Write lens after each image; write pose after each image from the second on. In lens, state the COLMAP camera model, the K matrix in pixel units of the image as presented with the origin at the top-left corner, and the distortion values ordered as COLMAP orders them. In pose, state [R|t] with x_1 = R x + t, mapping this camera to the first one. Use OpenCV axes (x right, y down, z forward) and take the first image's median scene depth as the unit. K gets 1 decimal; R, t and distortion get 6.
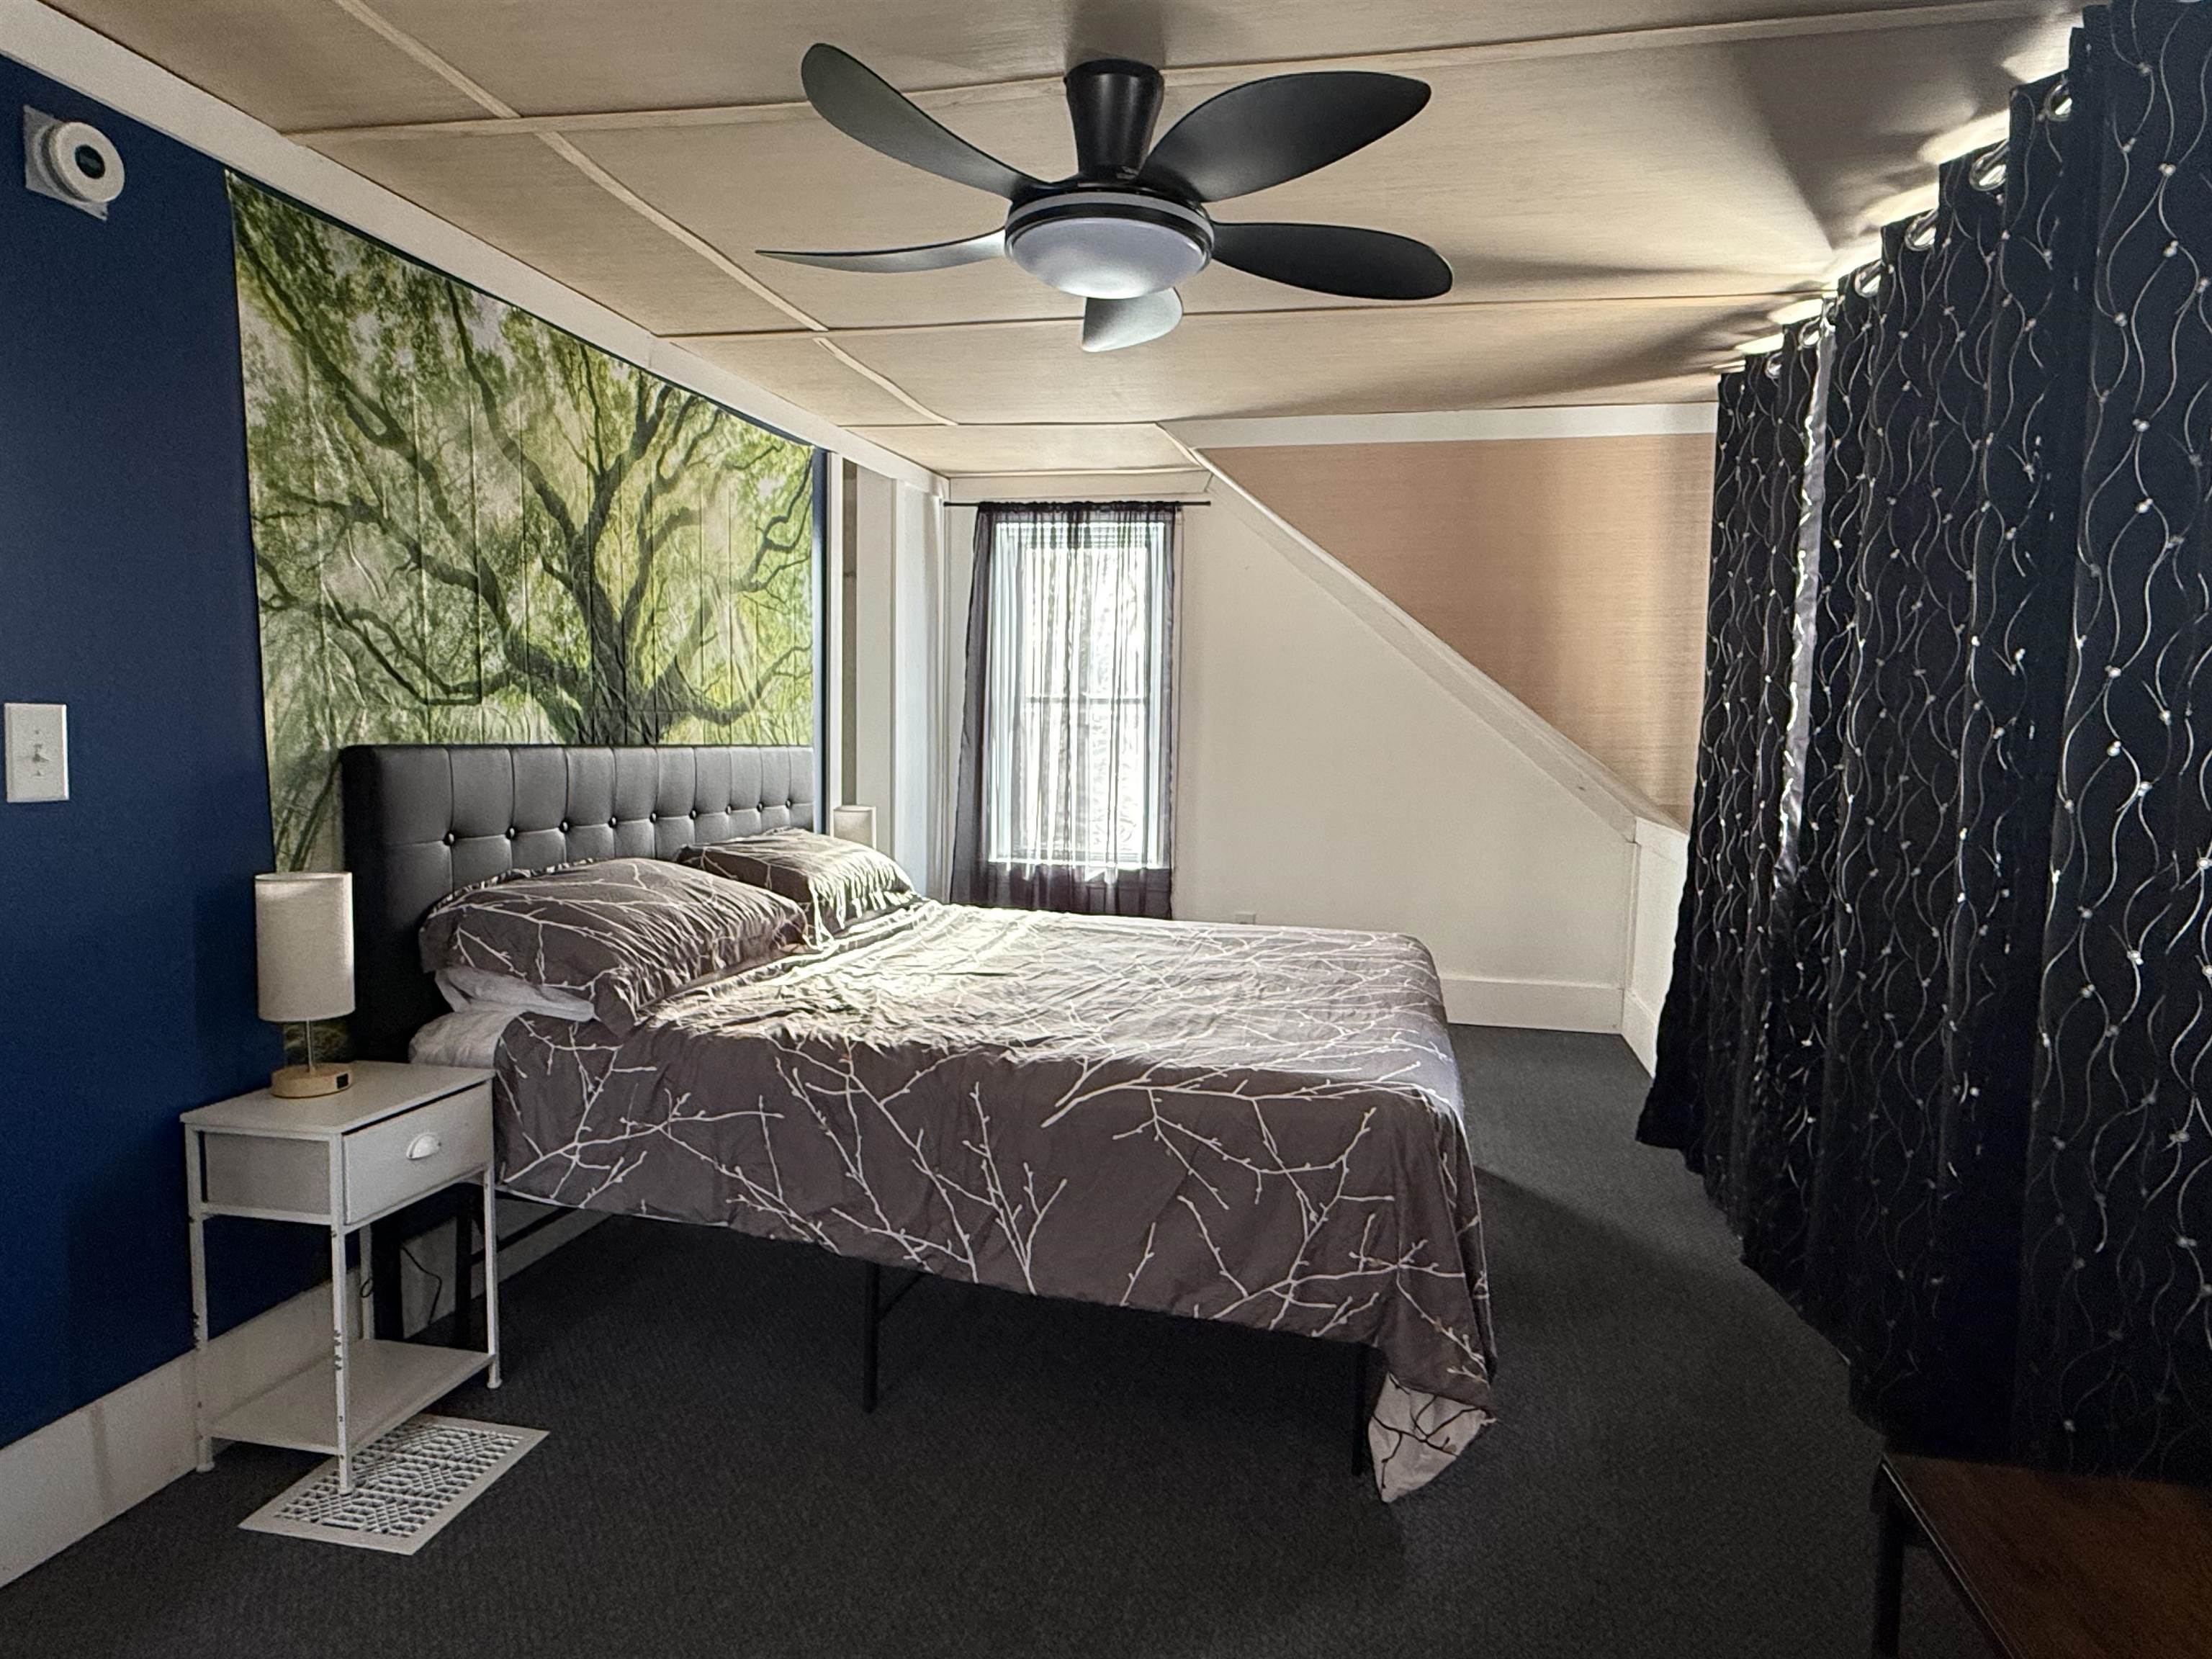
lens RADIAL K [[1357.4, 0, 1106.7], [0, 1357.4, 830.7], [0, 0, 1]] dist [0.000135, -0.000006]
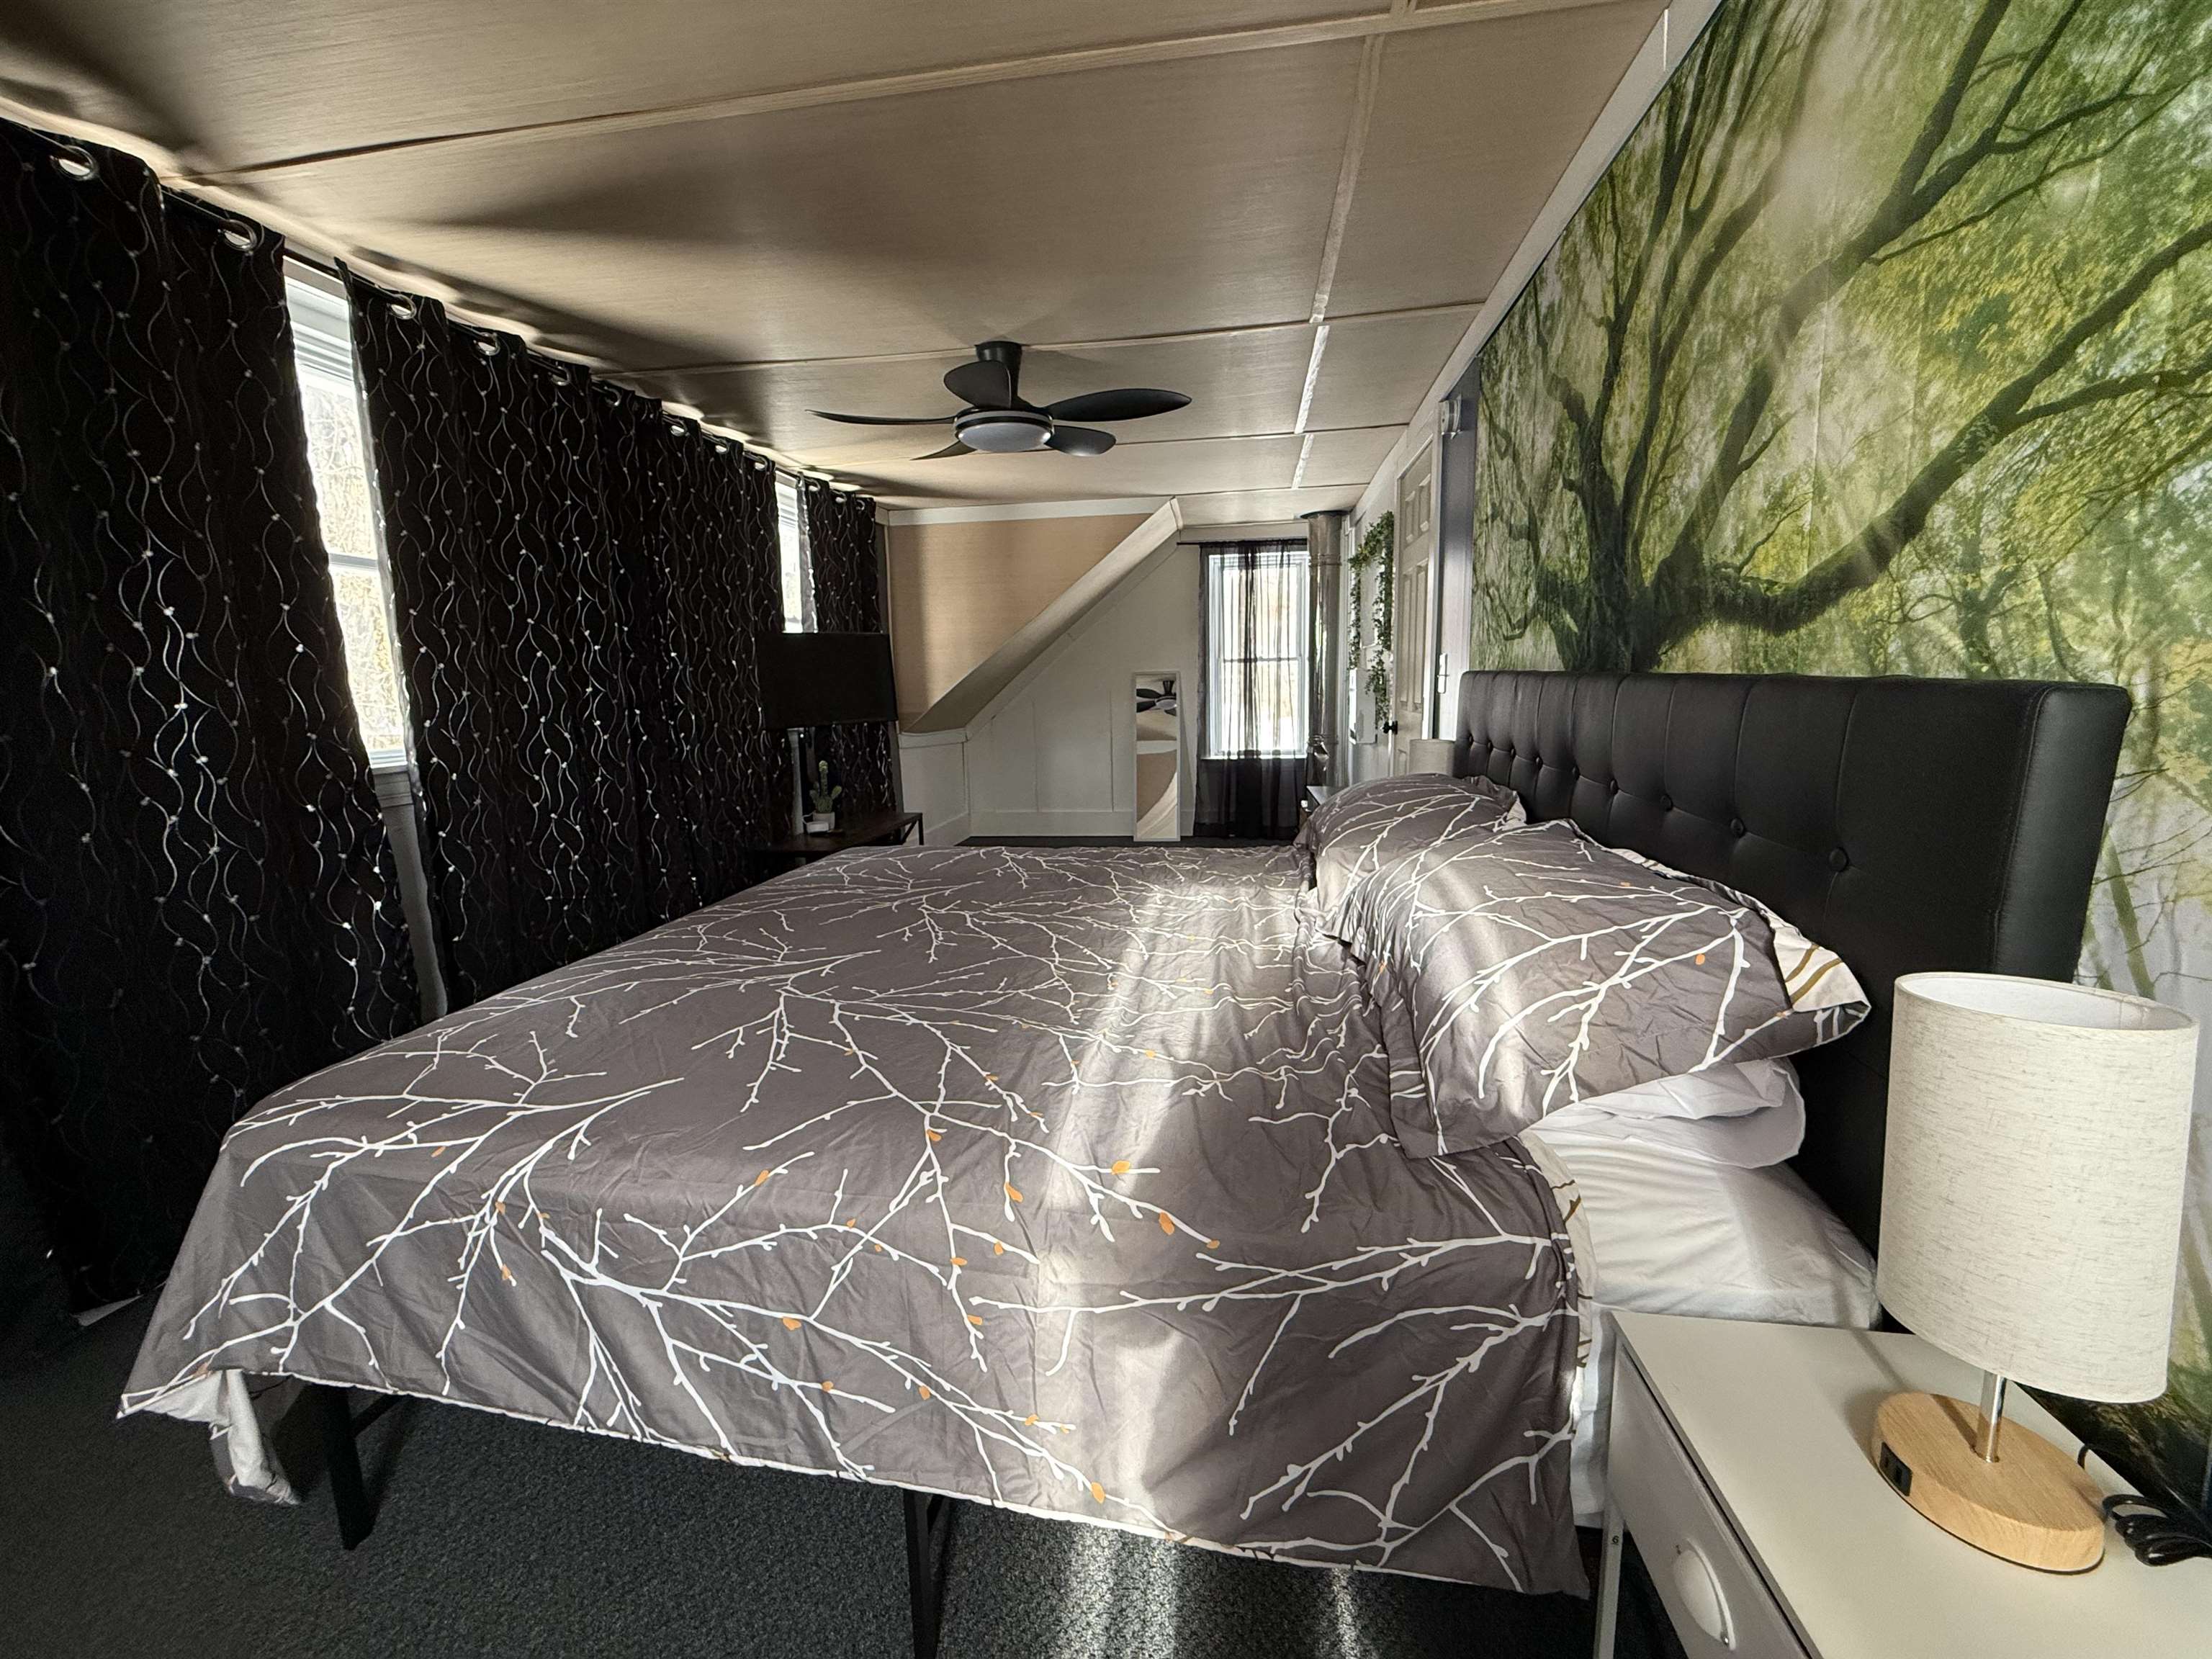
lens RADIAL K [[887.1, 0, 1105.6], [0, 887.1, 828.6], [0, 0, 1]] dist [0.002025, -0.000126]
pose [[-0.999825, 0.010397, -0.015554, -0.061772], [0.006327, 0.970277, 0.241916, -0.090485], [0.017607, 0.241776, -0.970172, 1.343294]]
